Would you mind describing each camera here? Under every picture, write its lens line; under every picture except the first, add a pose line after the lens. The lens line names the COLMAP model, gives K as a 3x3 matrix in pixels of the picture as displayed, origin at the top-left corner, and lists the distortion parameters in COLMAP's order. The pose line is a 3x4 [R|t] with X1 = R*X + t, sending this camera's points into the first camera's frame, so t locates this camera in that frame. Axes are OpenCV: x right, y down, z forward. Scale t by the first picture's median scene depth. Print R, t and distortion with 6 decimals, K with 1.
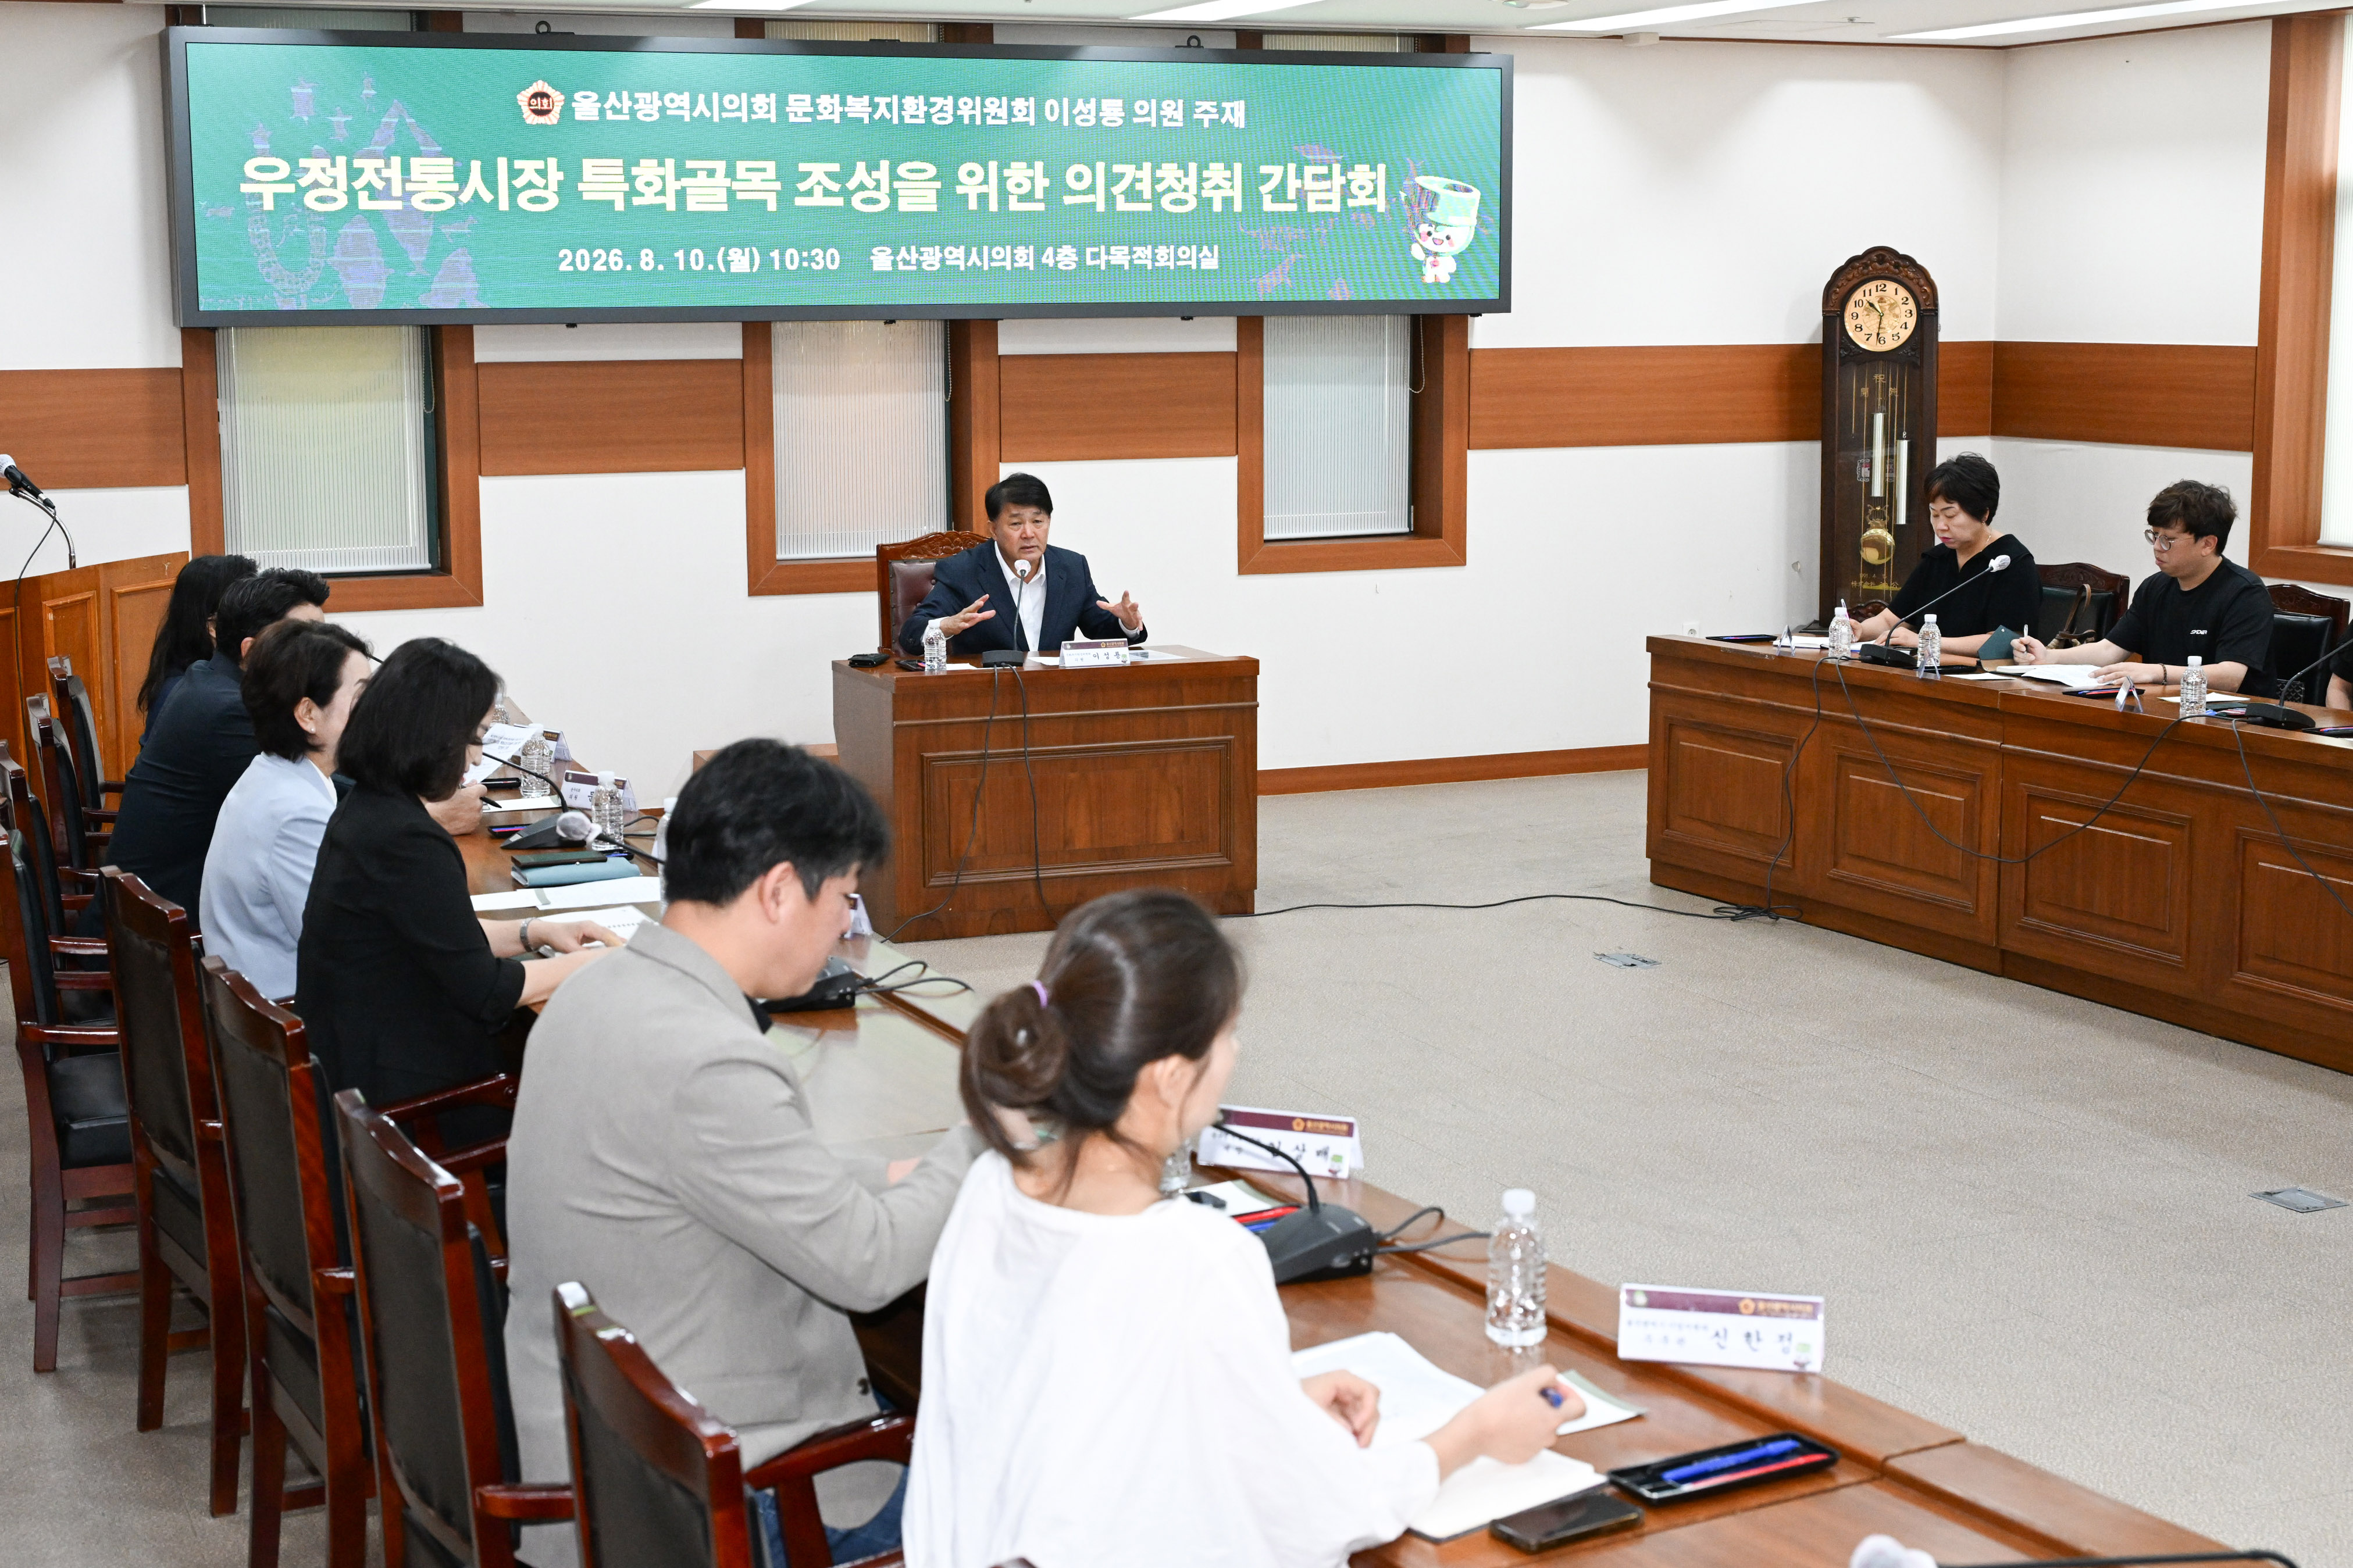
lens RADIAL K [[3390.5, 0, 1176.5], [0, 3390.5, 784.0], [0, 0, 1]] dist [-0.020011, -0.018029]
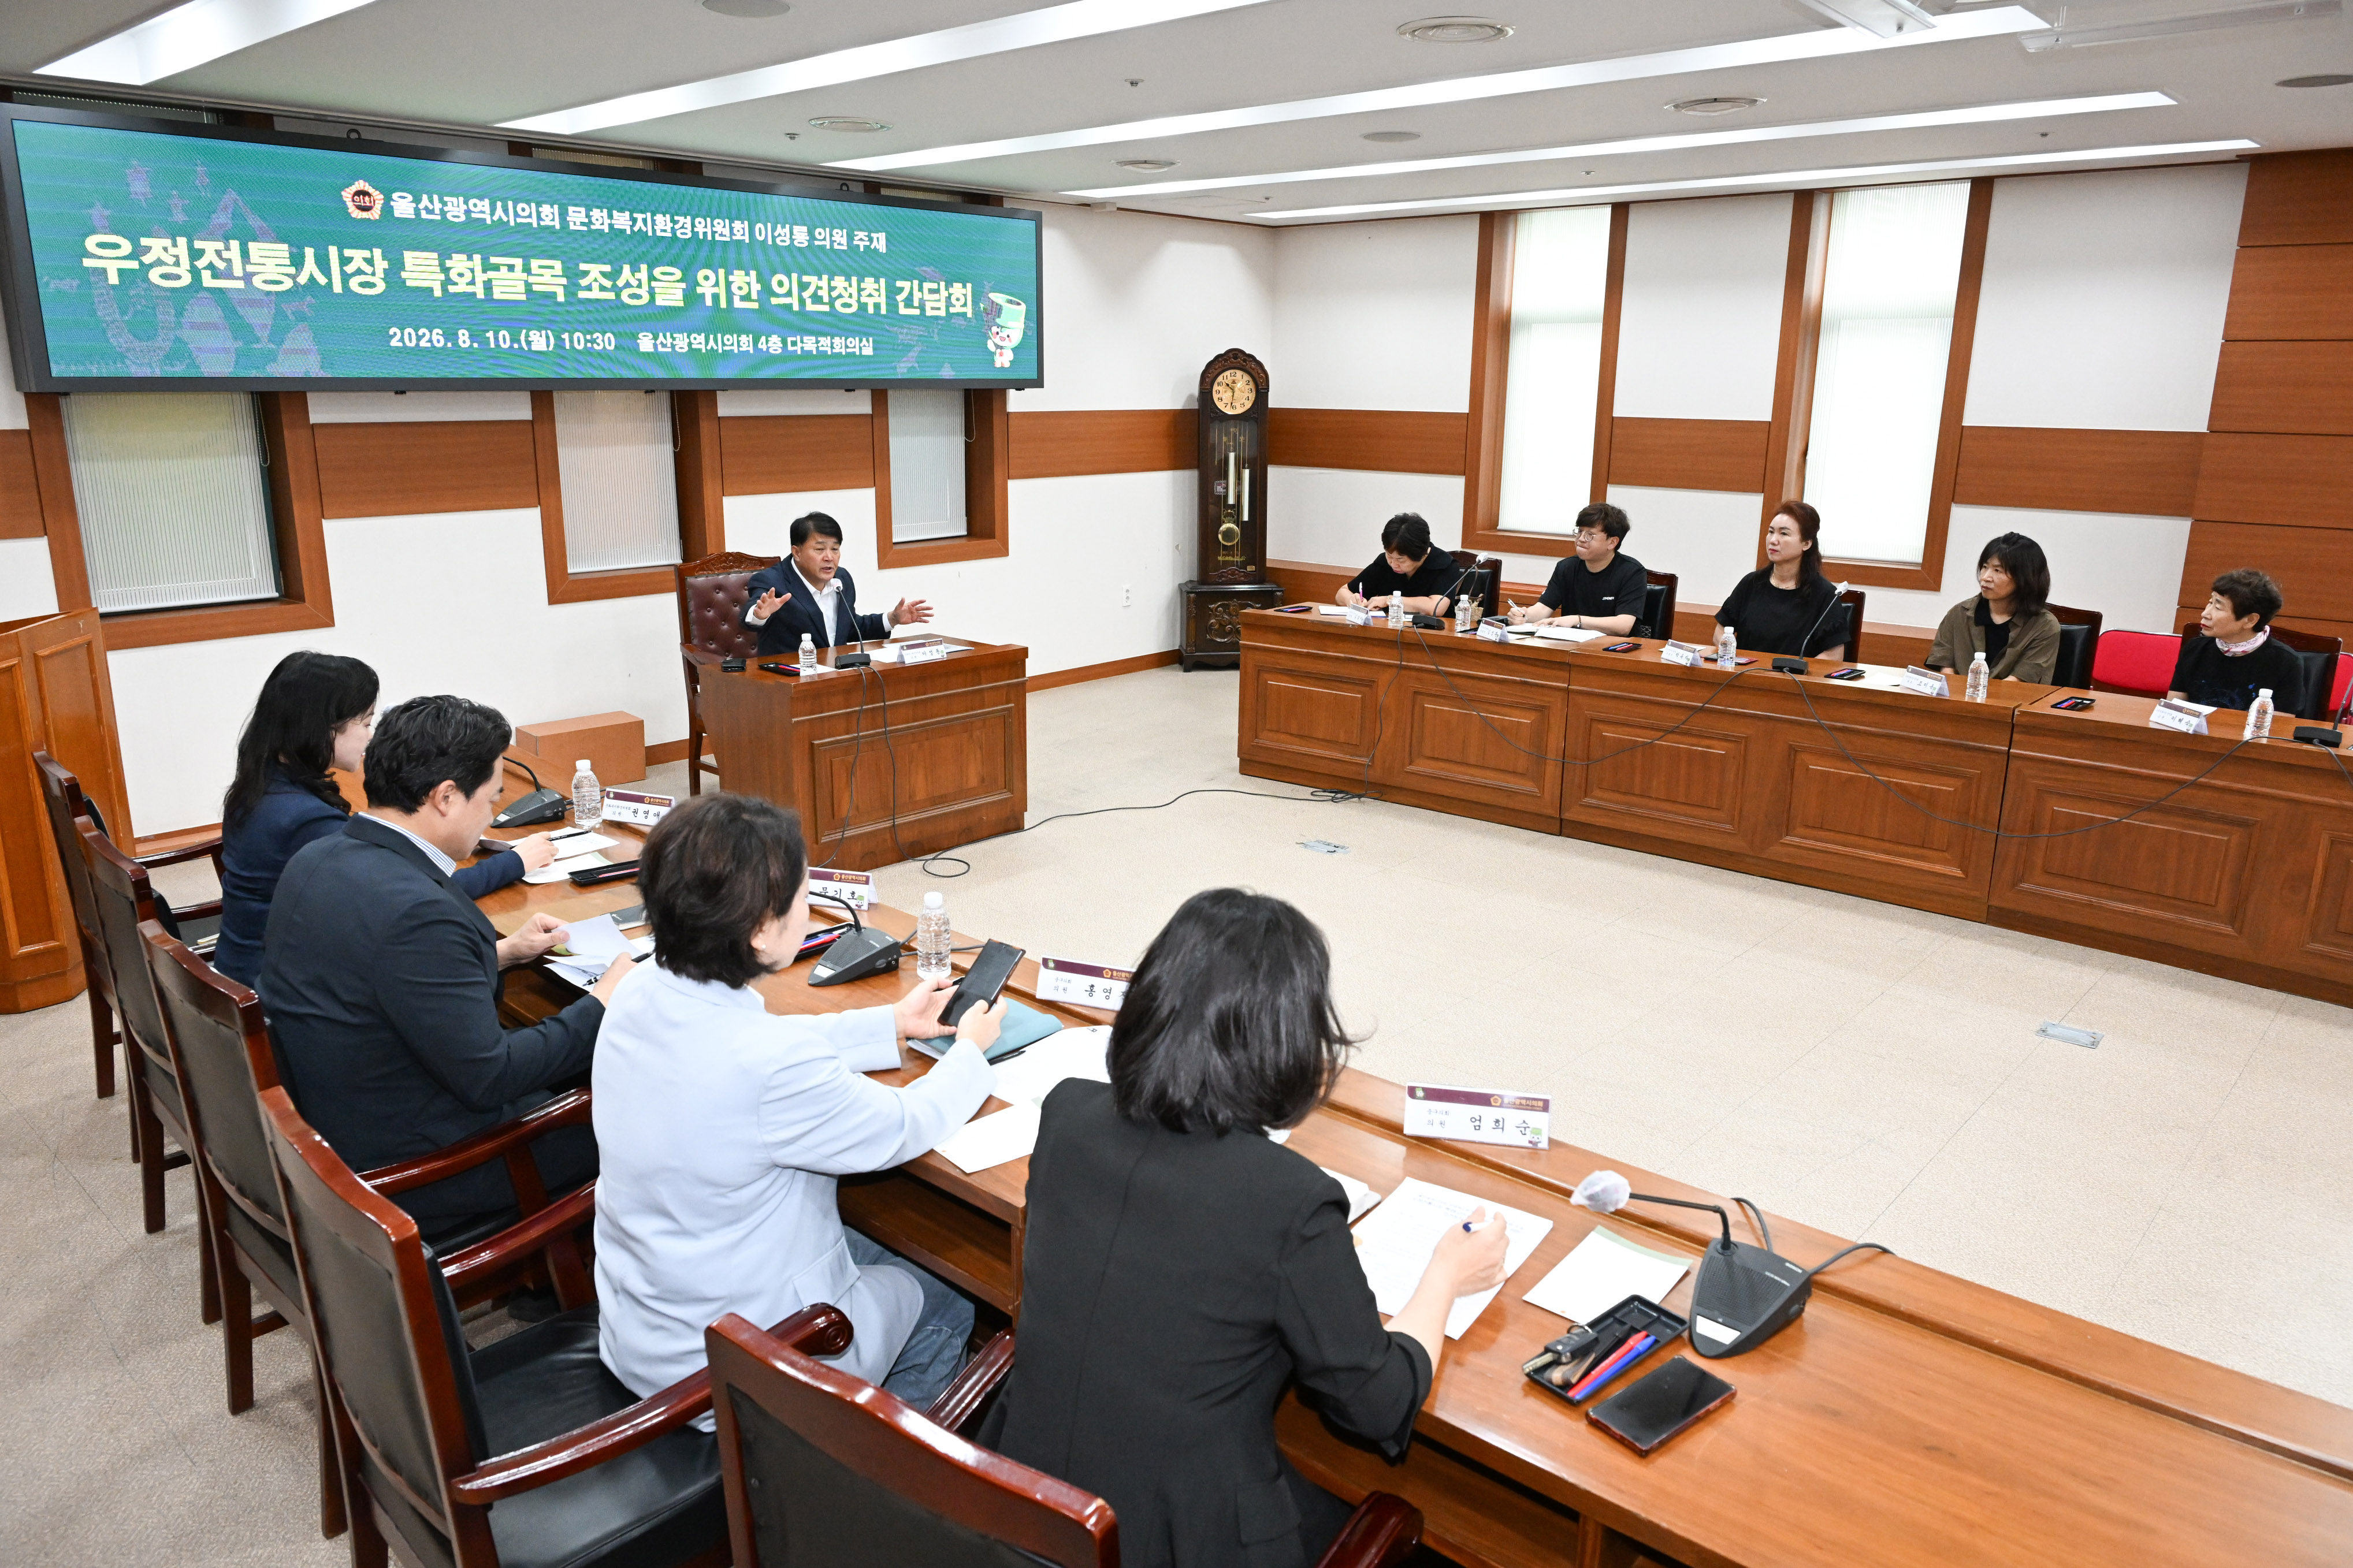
lens RADIAL K [[1586.3, 0, 1171.1], [0, 1586.3, 773.1], [0, 0, 1]] dist [0.001946, -0.010479]
pose [[0.905362, -0.091165, 0.414739, -0.175879], [0.048476, 0.992487, 0.112340, -0.050436], [-0.421865, -0.081603, 0.902979, 0.358493]]
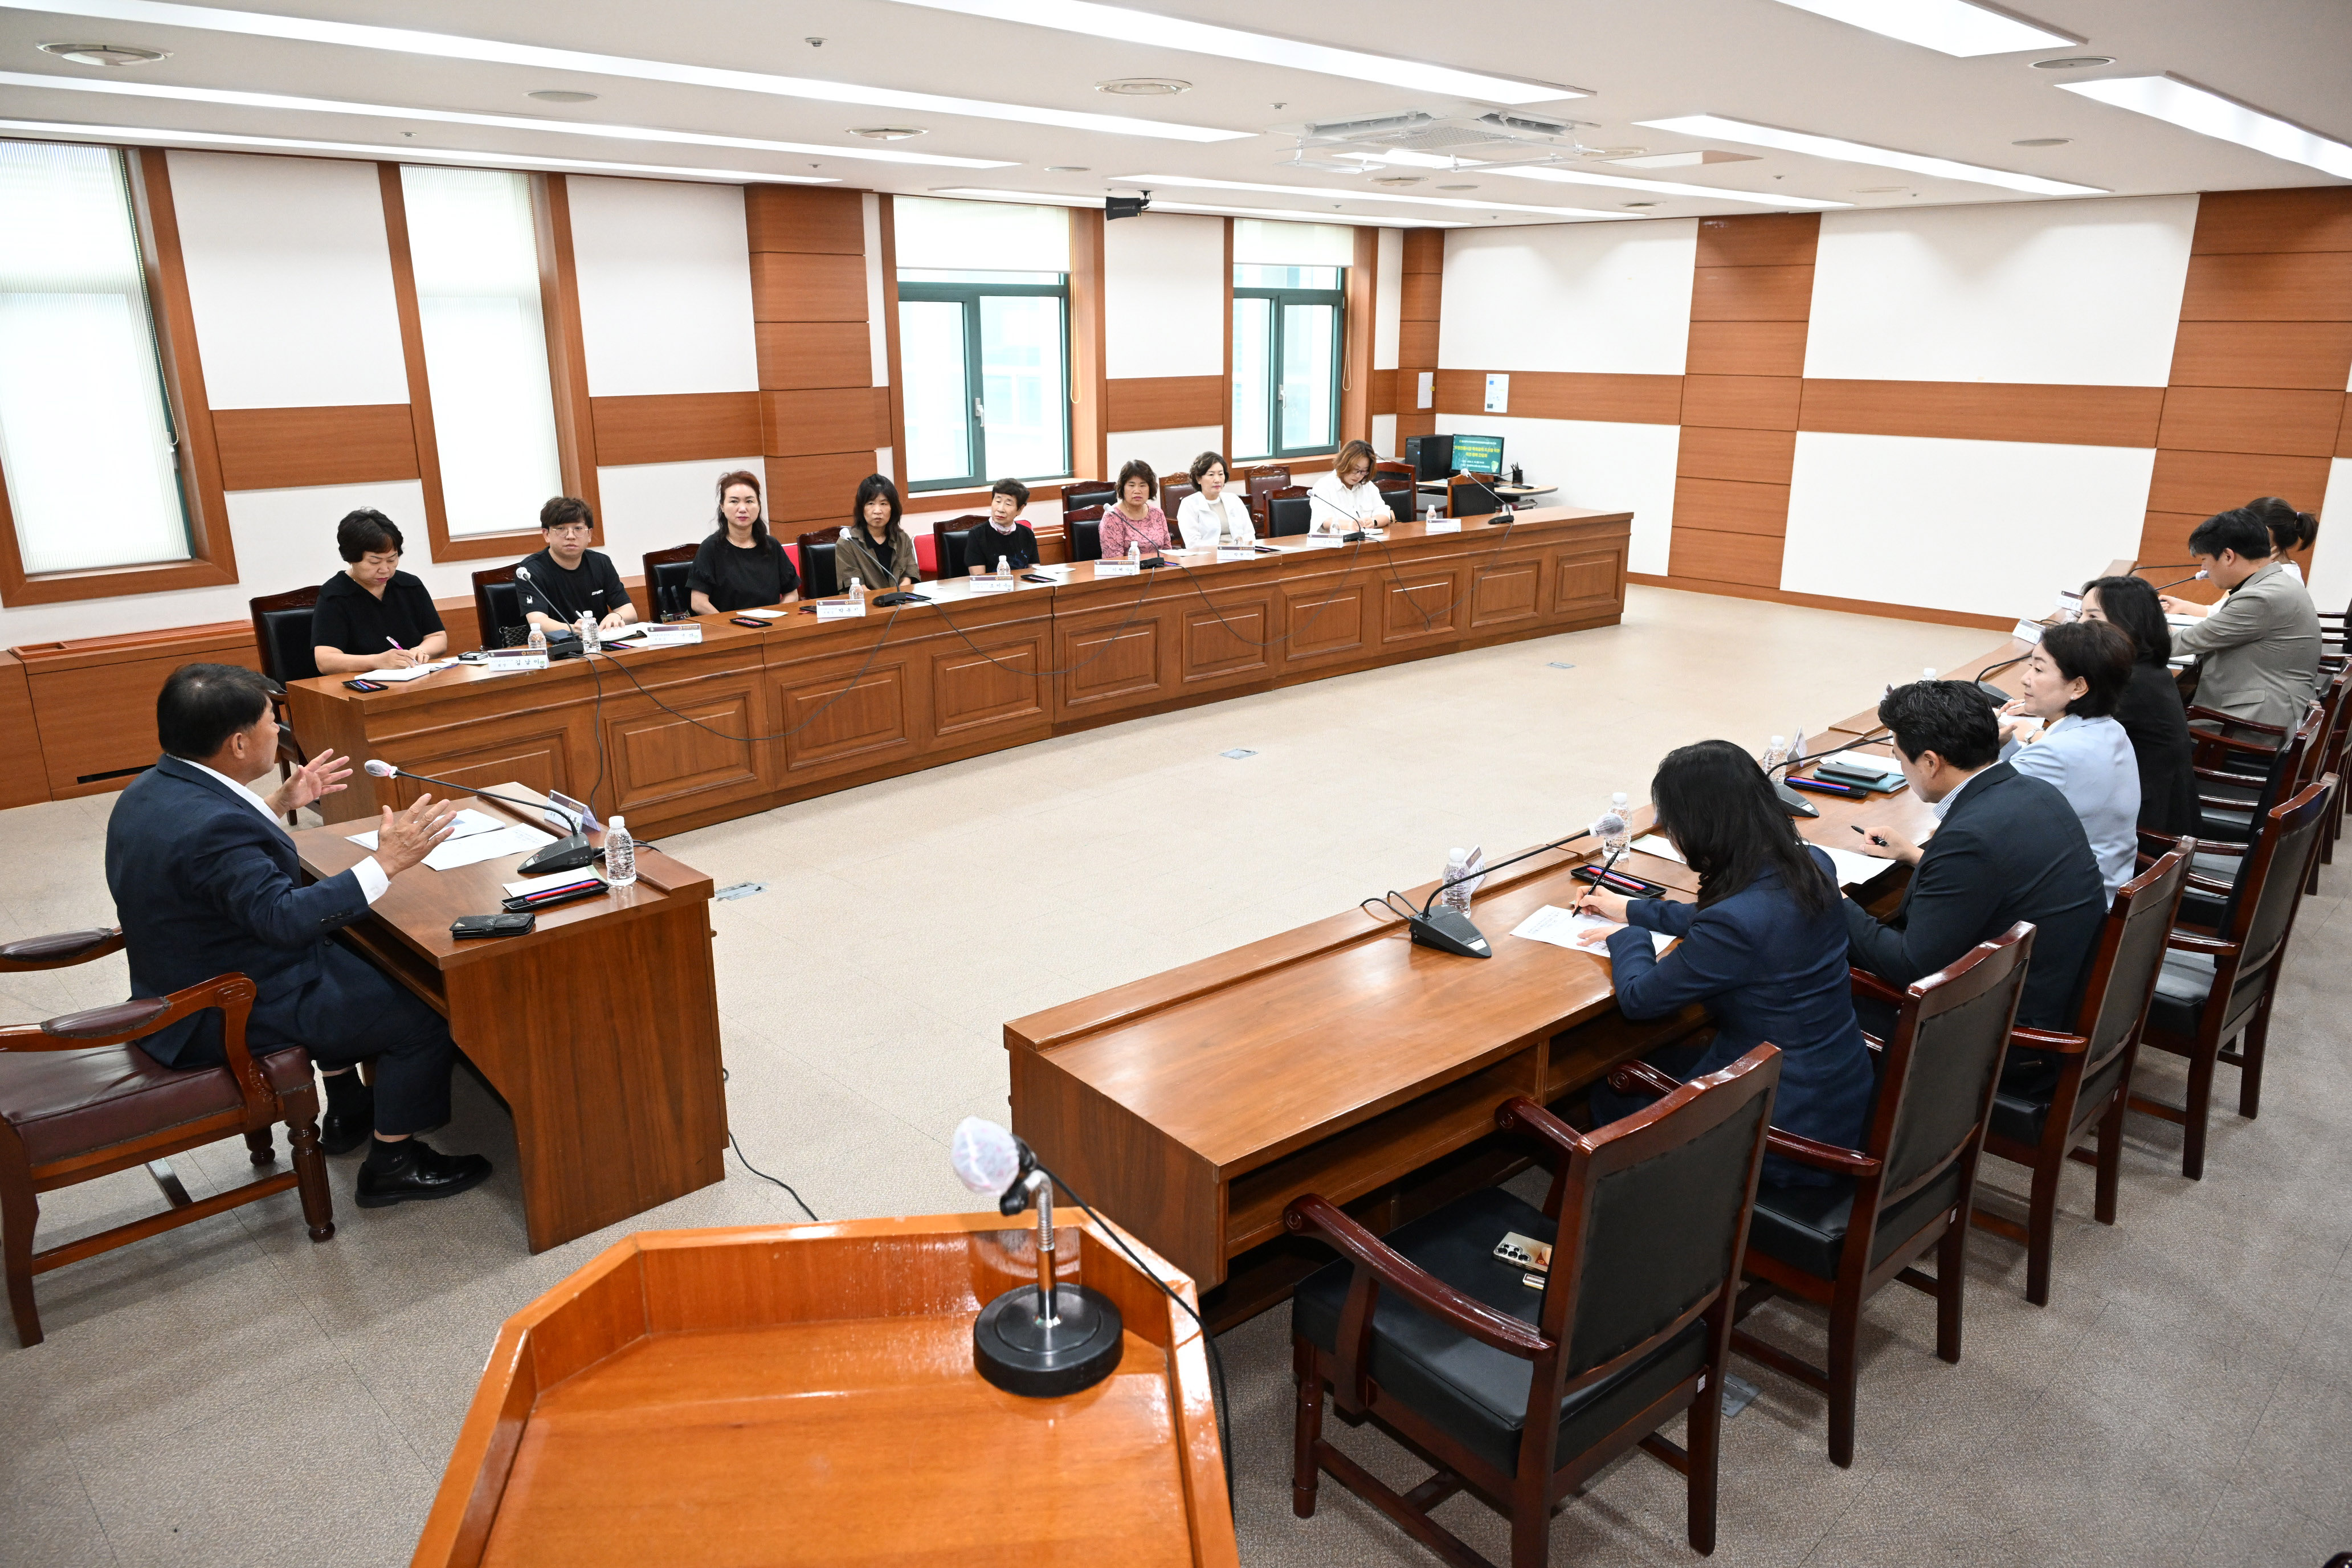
lens RADIAL K [[1550.9, 0, 1186.5], [0, 1550.9, 794.5], [0, 0, 1]] dist [-0.015028, -0.001370]
pose [[-0.384426, -0.259692, 0.885876, -0.395419], [0.137309, 0.932858, 0.333050, -0.137750], [-0.912887, 0.249672, -0.322957, 0.882422]]
